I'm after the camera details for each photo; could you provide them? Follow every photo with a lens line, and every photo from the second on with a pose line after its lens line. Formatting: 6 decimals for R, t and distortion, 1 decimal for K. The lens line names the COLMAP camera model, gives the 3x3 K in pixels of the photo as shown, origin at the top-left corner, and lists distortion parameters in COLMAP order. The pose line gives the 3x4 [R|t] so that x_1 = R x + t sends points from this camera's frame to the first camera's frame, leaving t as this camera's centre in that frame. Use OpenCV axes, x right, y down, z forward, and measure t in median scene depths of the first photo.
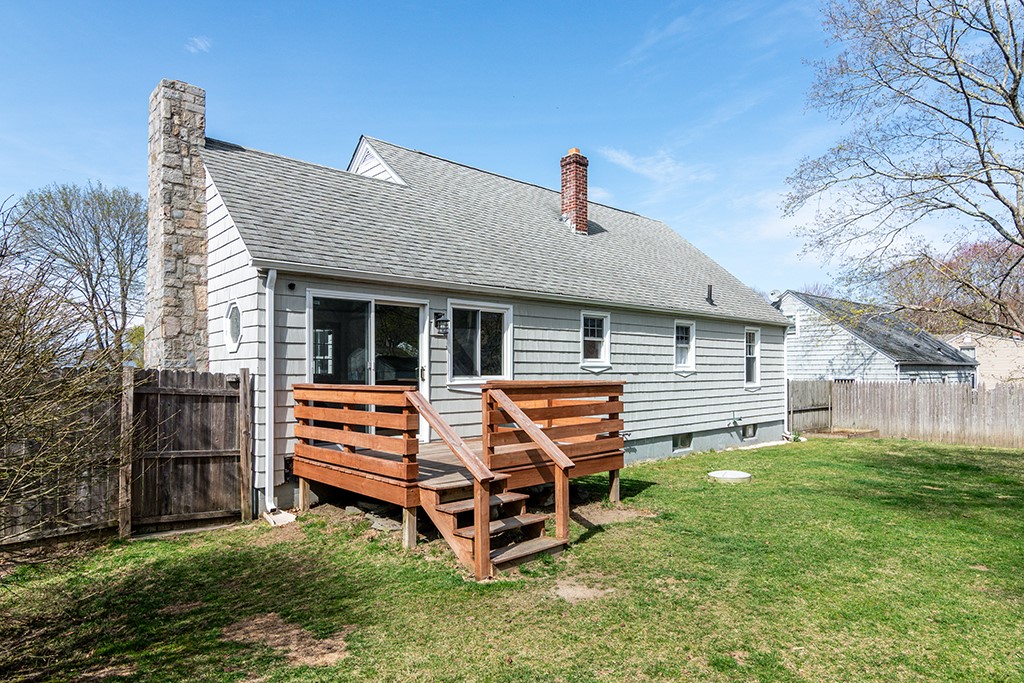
lens RADIAL K [[531.6, 0, 512.0], [0, 531.6, 341.5], [0, 0, 1]] dist [0.002907, 0.000150]
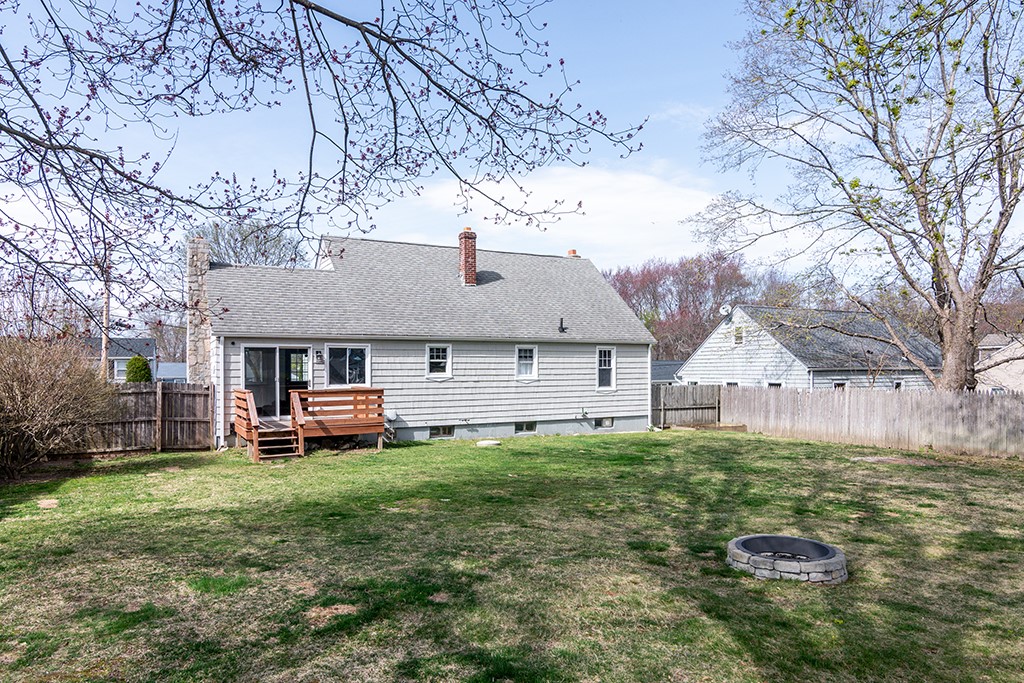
lens RADIAL K [[531.6, 0, 512.0], [0, 531.6, 341.5], [0, 0, 1]] dist [0.002907, 0.000150]
pose [[0.979374, -0.012683, -0.201659, 0.811243], [0.012941, 0.999916, -0.000034, -0.069573], [0.201643, -0.002576, 0.979456, -0.631397]]
